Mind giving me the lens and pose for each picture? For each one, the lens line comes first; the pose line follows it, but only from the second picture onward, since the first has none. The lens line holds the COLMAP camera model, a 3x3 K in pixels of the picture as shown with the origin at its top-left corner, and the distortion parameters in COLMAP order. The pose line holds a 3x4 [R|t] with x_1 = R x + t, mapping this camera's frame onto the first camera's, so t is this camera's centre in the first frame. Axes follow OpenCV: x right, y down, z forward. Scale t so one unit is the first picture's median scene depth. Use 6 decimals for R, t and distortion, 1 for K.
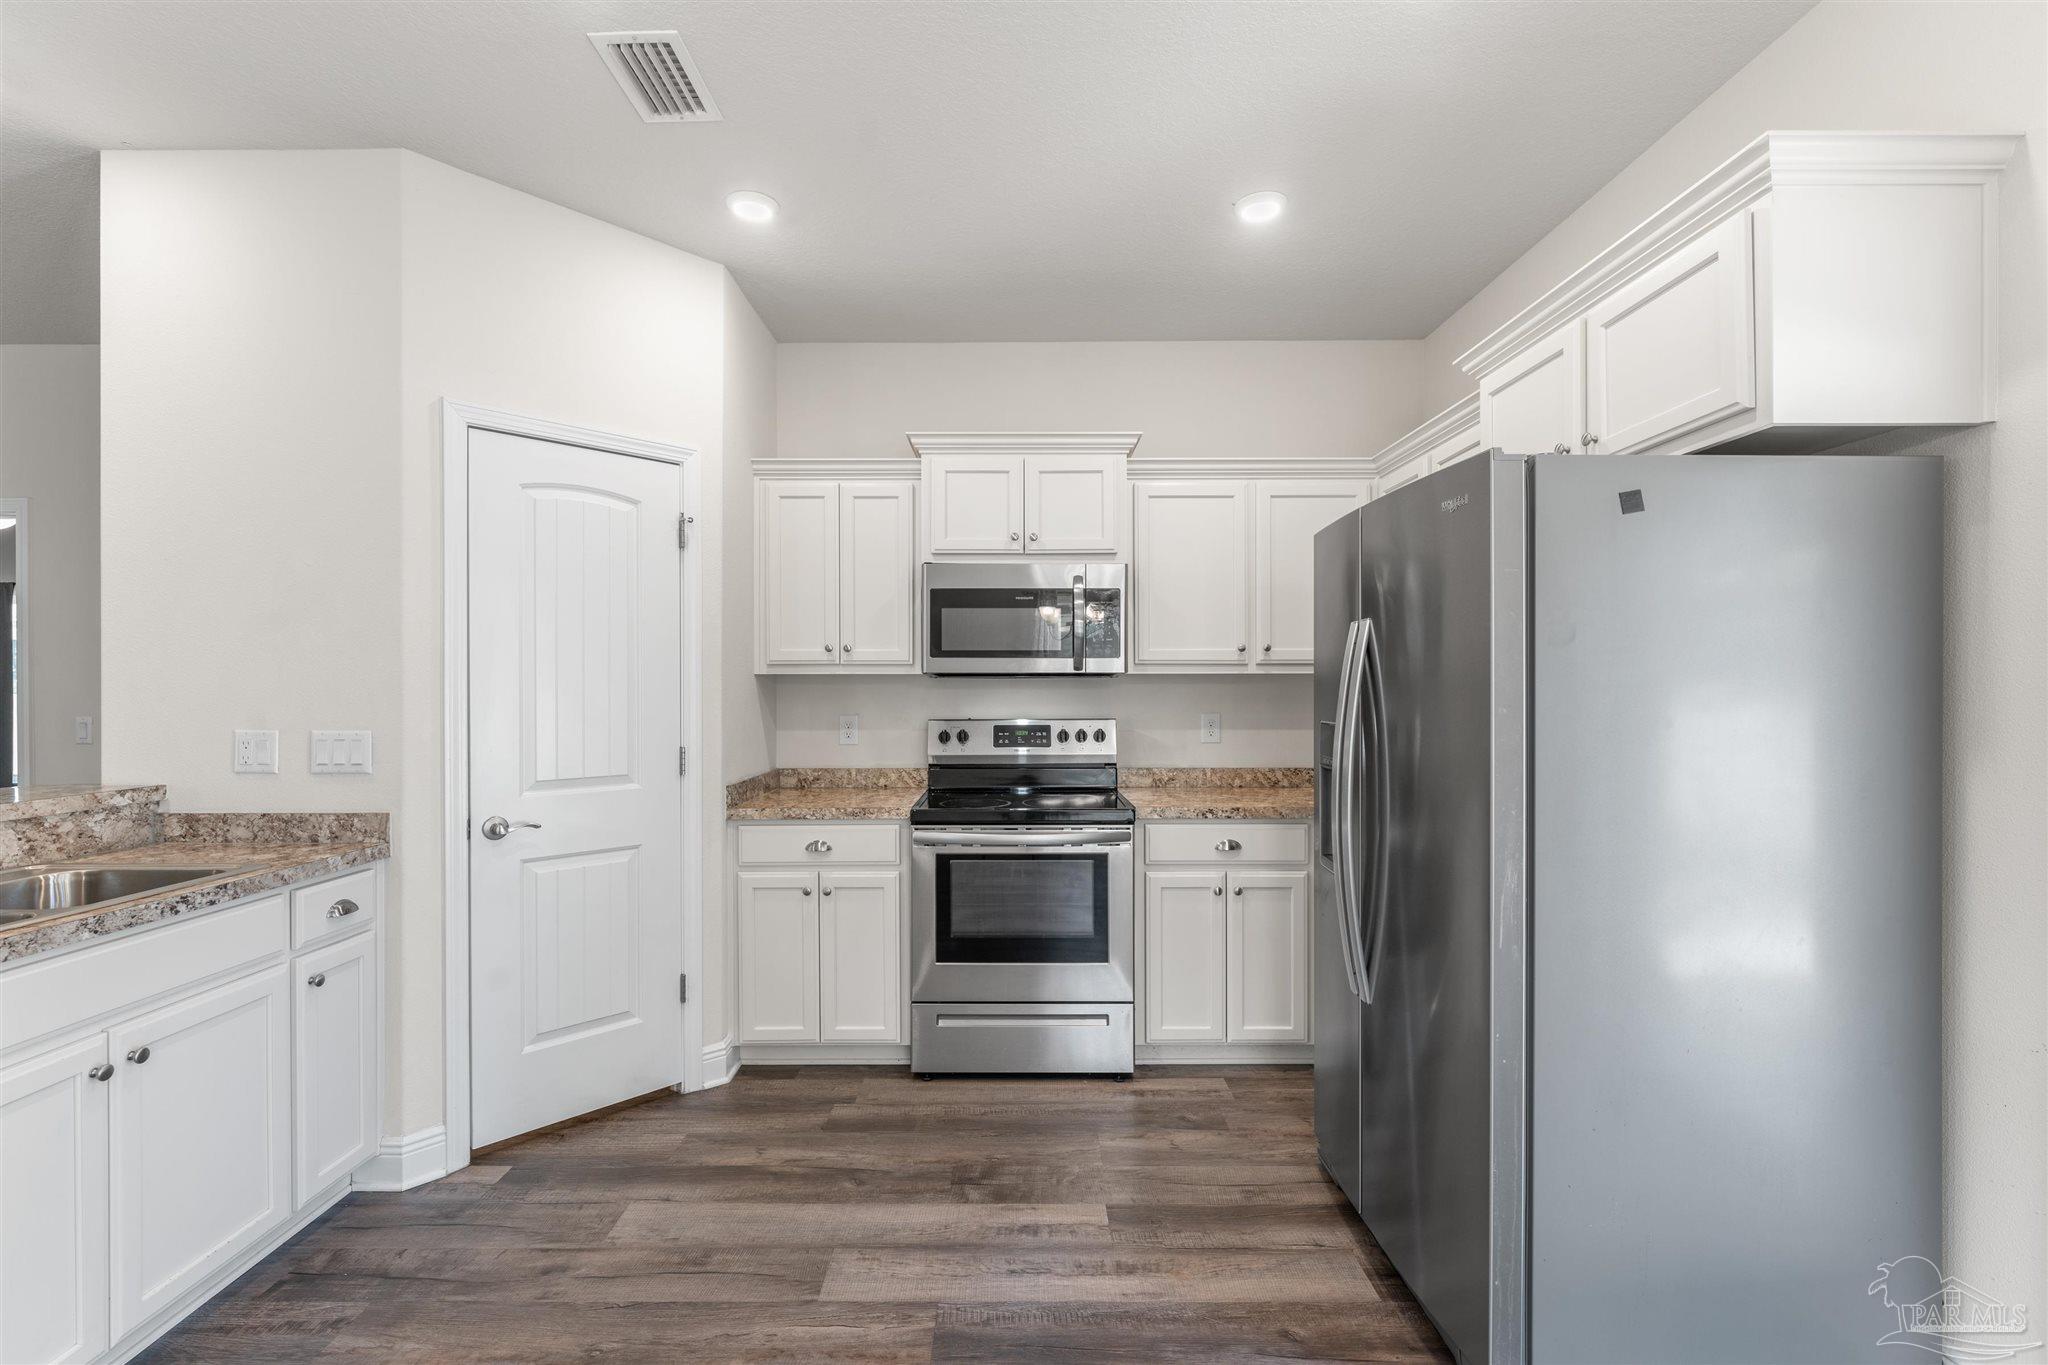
lens RADIAL K [[878.0, 0, 1012.8], [0, 878.0, 686.7], [0, 0, 1]] dist [-0.004611, 0.000855]
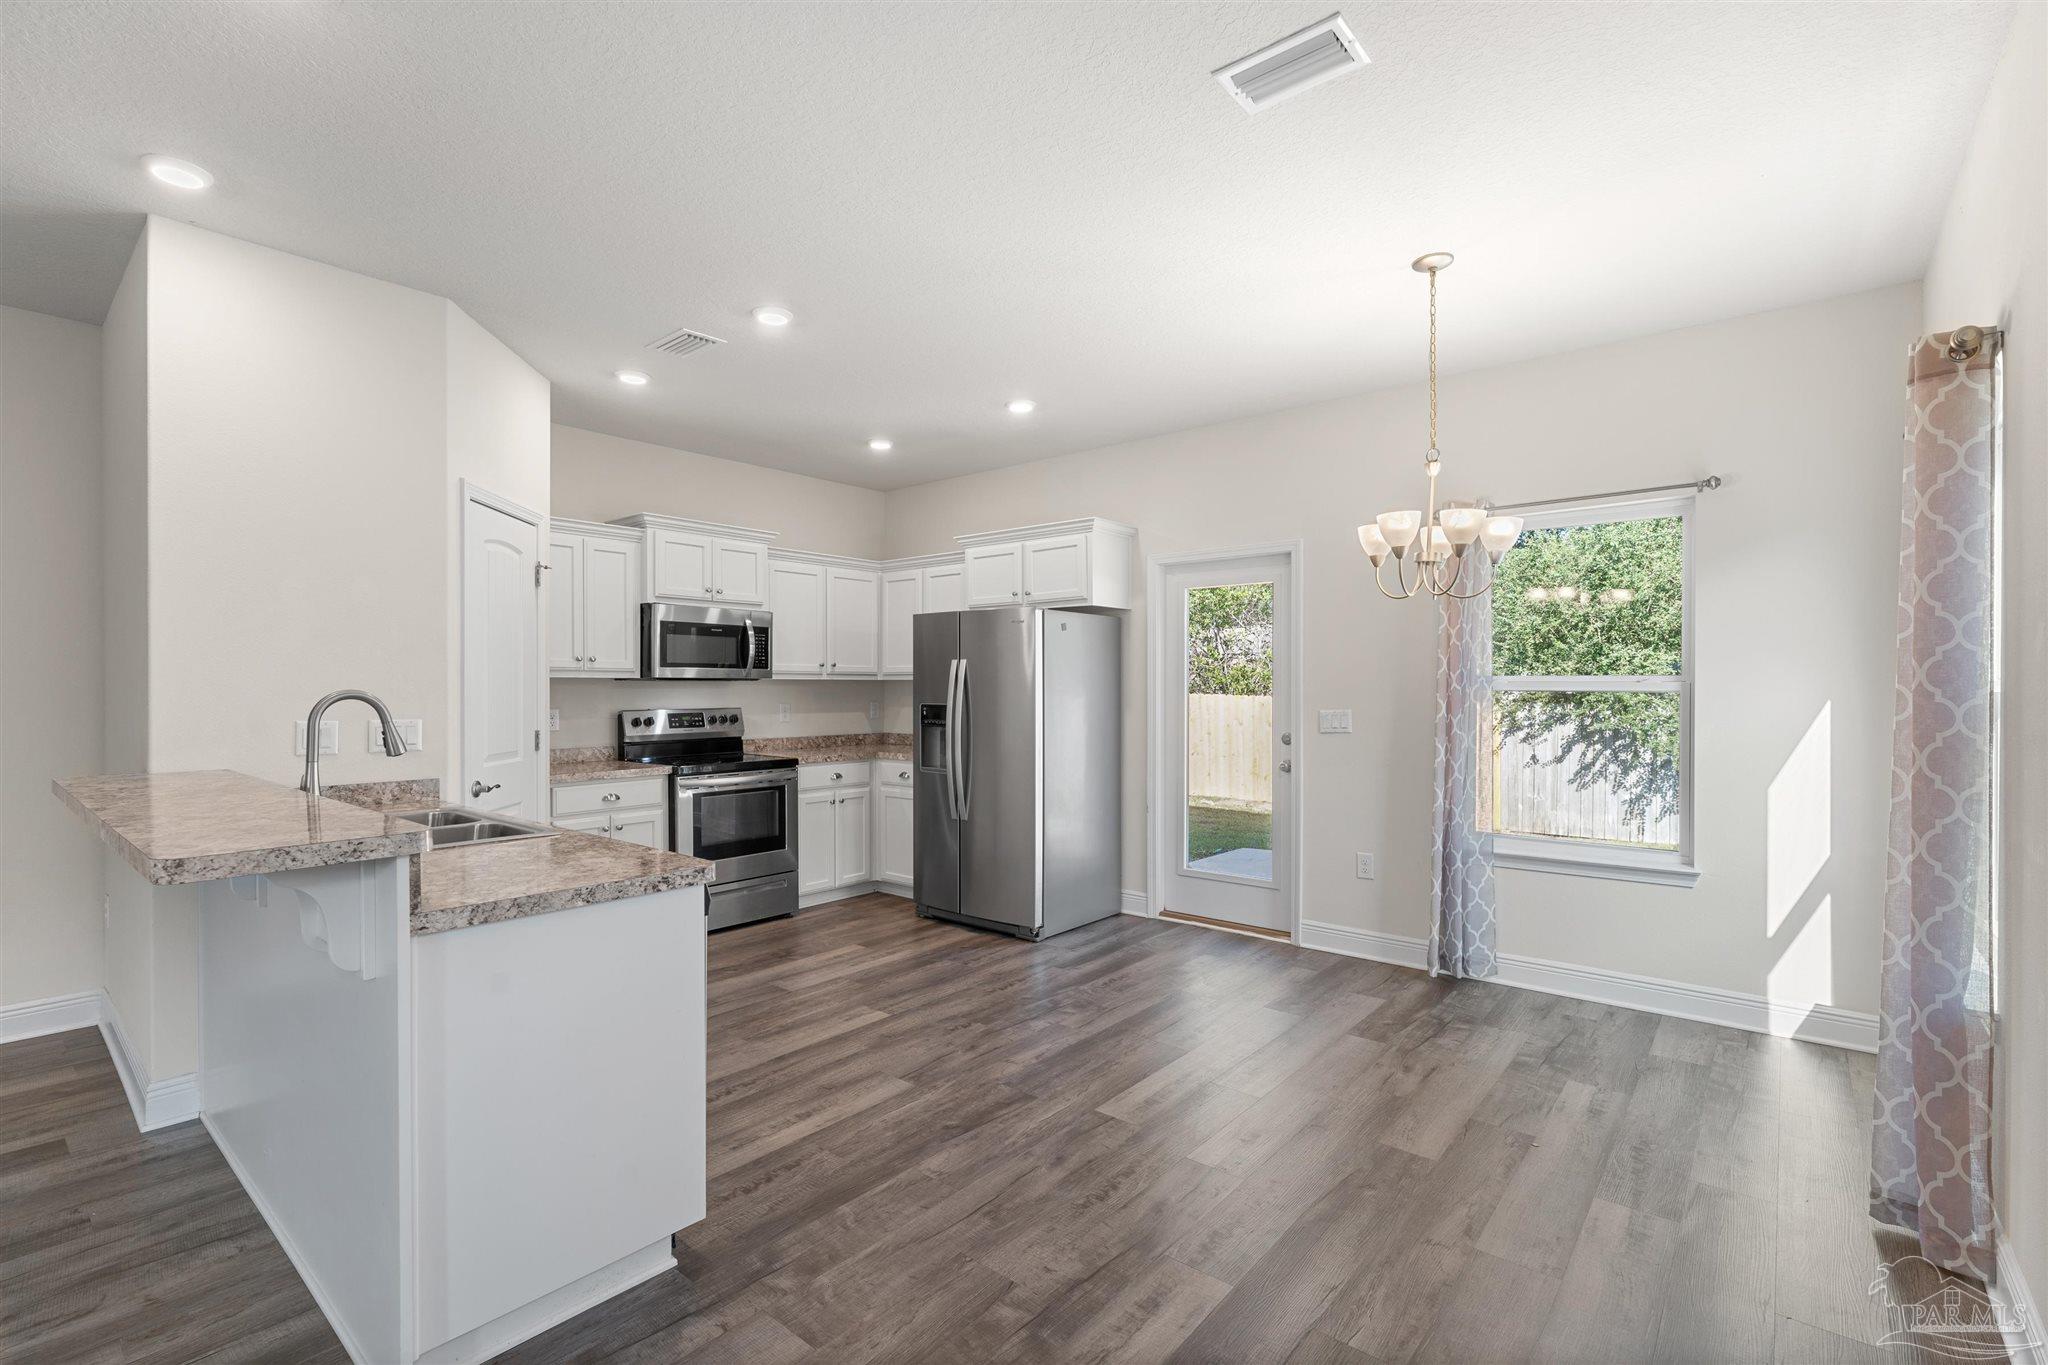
lens RADIAL K [[936.3, 0, 1001.2], [0, 936.3, 695.3], [0, 0, 1]] dist [-0.008075, 0.003551]
pose [[0.646812, -0.005329, 0.762631, -1.117685], [-0.002889, 0.999951, 0.009438, -0.002973], [-0.762644, -0.008308, 0.646765, -0.546531]]
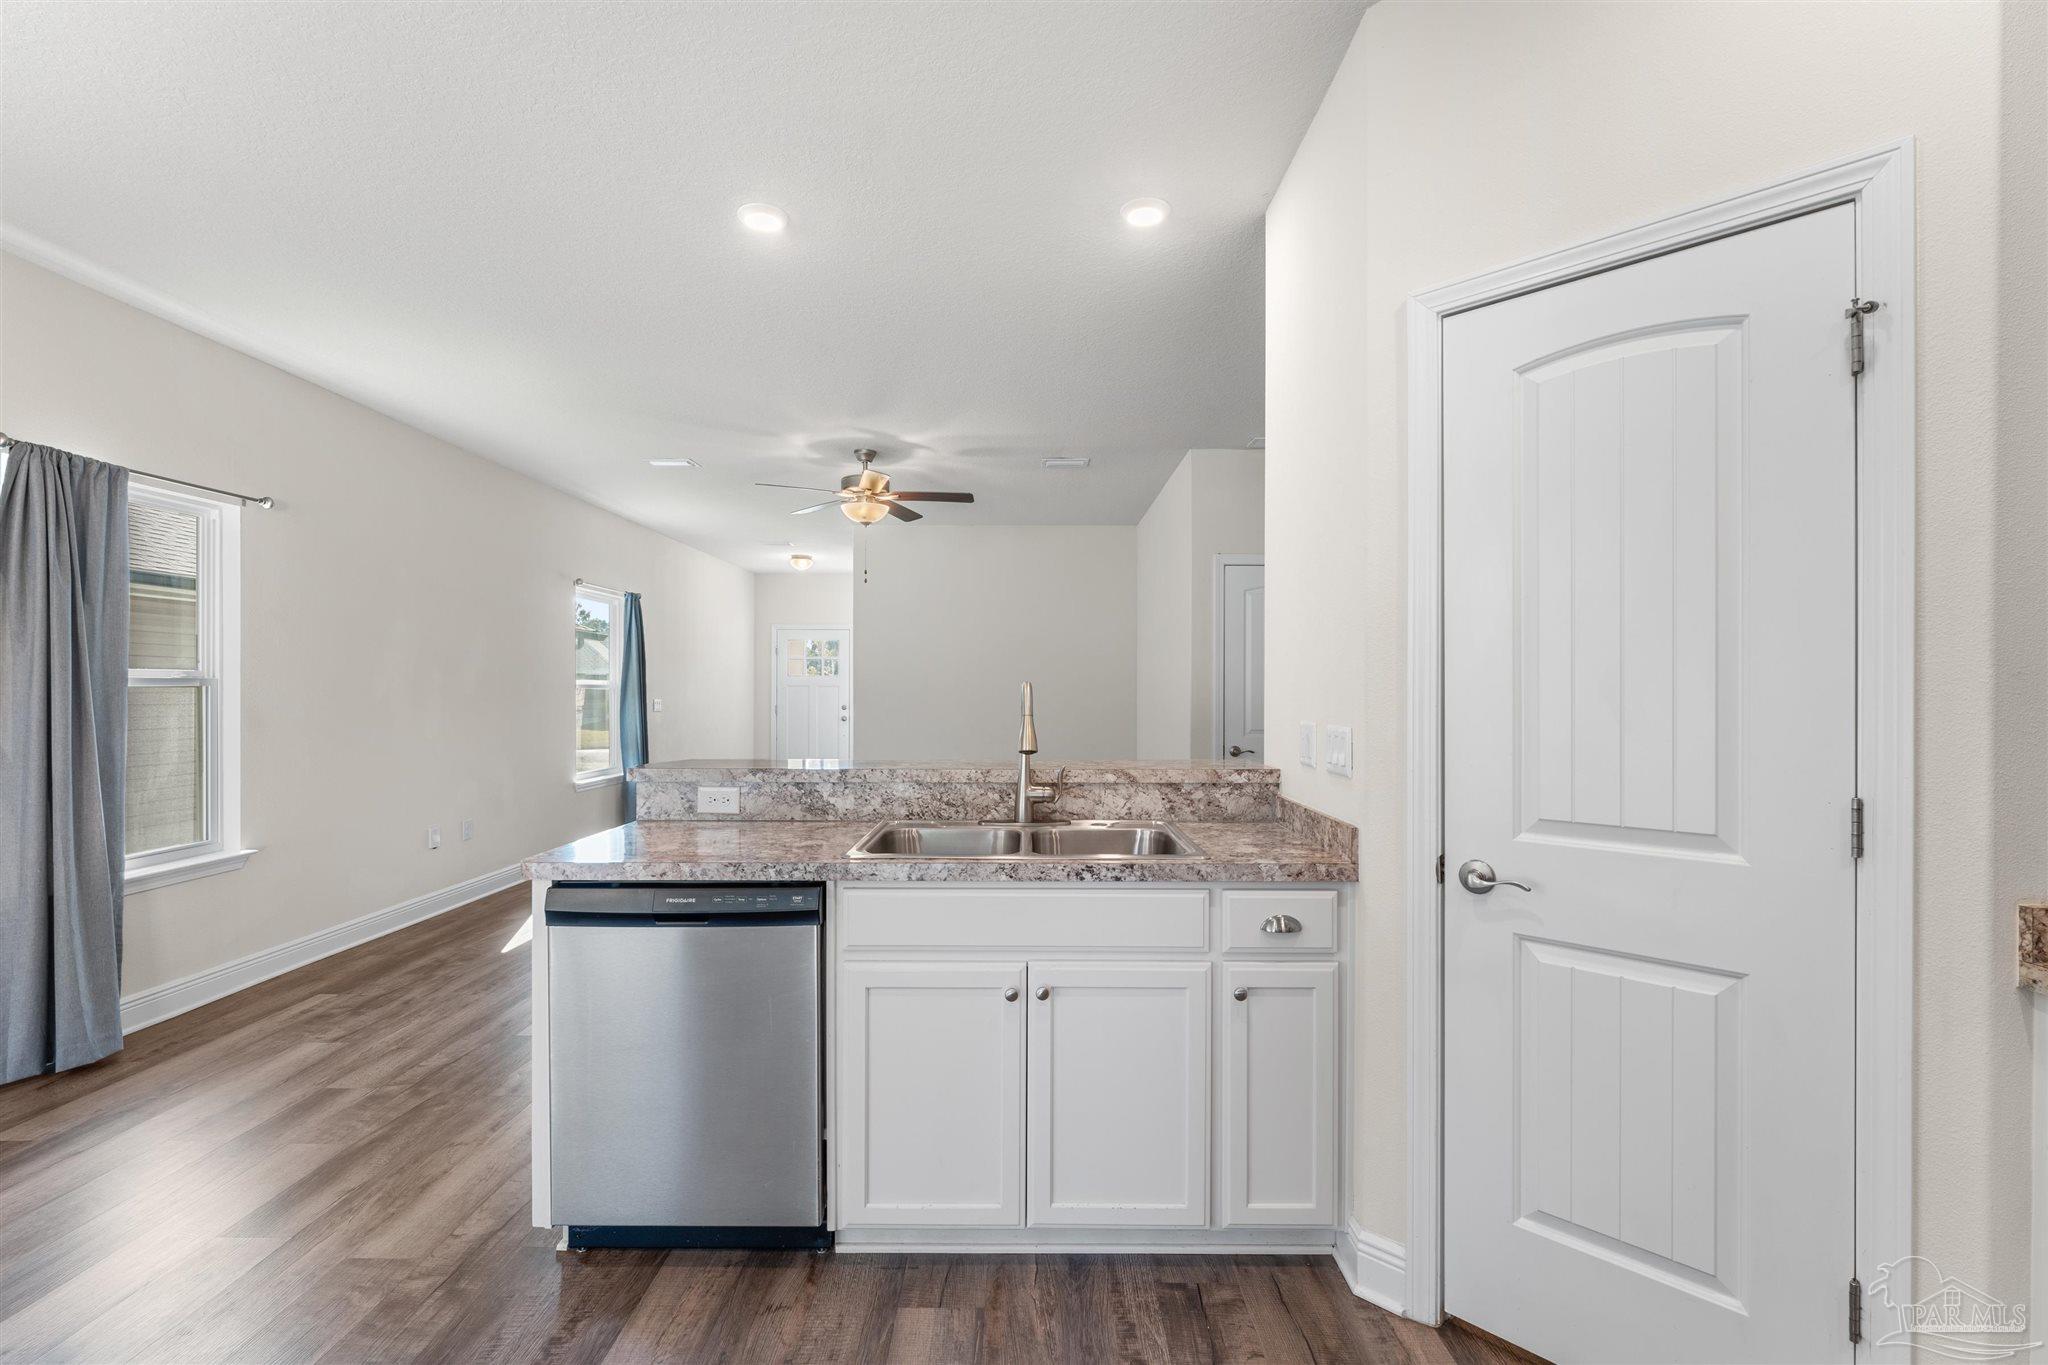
lens RADIAL K [[878.0, 0, 1006.7], [0, 878.0, 691.0], [0, 0, 1]] dist [-0.004611, 0.000855]
pose [[-0.006869, 0.003922, -0.999969, 0.103115], [0.000177, 0.999992, 0.003921, 0.010071], [0.999976, -0.000150, -0.006870, 0.598482]]
